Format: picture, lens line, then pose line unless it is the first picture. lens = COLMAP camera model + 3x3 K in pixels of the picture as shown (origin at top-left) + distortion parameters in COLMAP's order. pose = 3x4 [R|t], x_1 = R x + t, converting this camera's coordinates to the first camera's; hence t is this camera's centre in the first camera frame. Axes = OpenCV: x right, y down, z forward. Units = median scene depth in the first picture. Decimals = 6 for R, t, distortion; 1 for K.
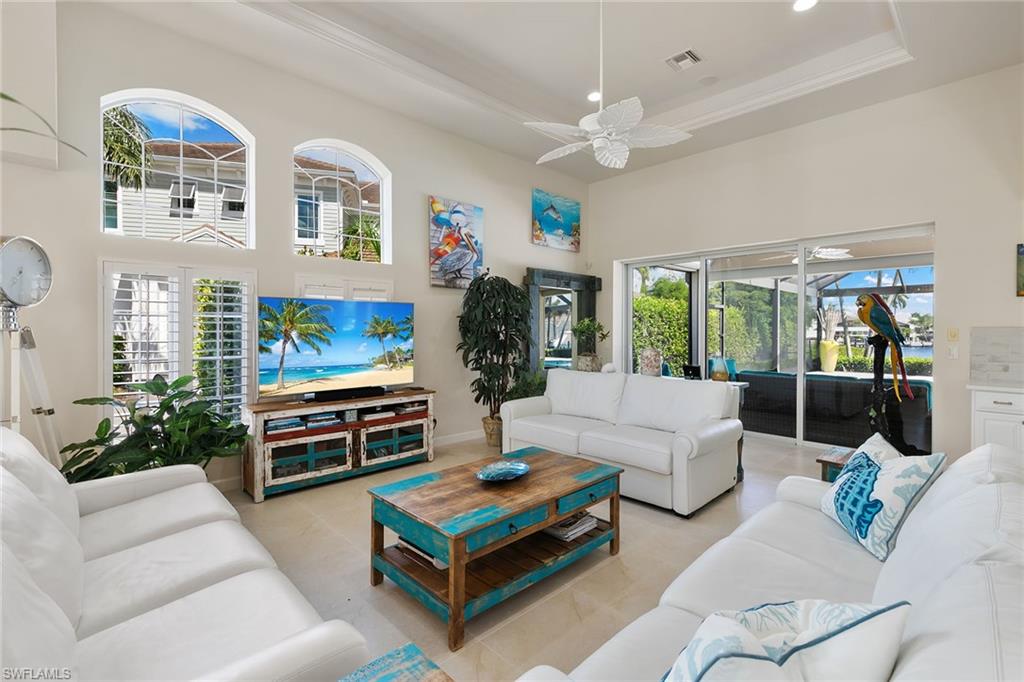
lens RADIAL K [[459.9, 0, 513.9], [0, 459.9, 340.7], [0, 0, 1]] dist [0.003631, -0.000071]
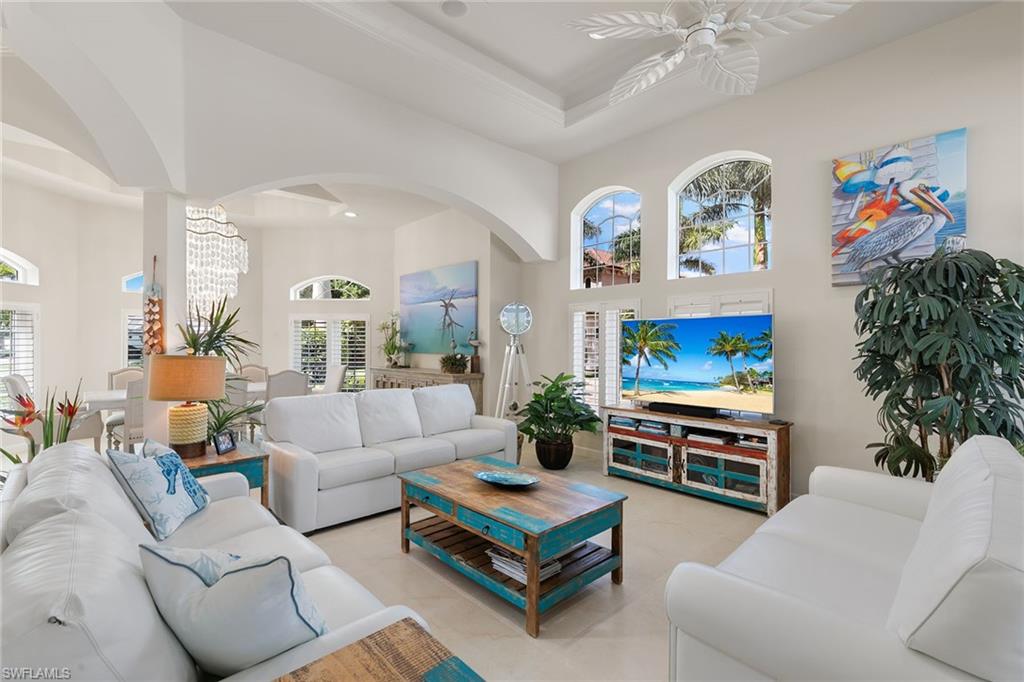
lens RADIAL K [[459.9, 0, 513.9], [0, 459.9, 340.7], [0, 0, 1]] dist [0.003631, -0.000071]
pose [[-0.024669, -0.001537, -0.999694, 0.683344], [-0.022968, 0.999736, -0.000971, -0.028343], [0.999432, 0.022937, -0.024698, 0.659502]]
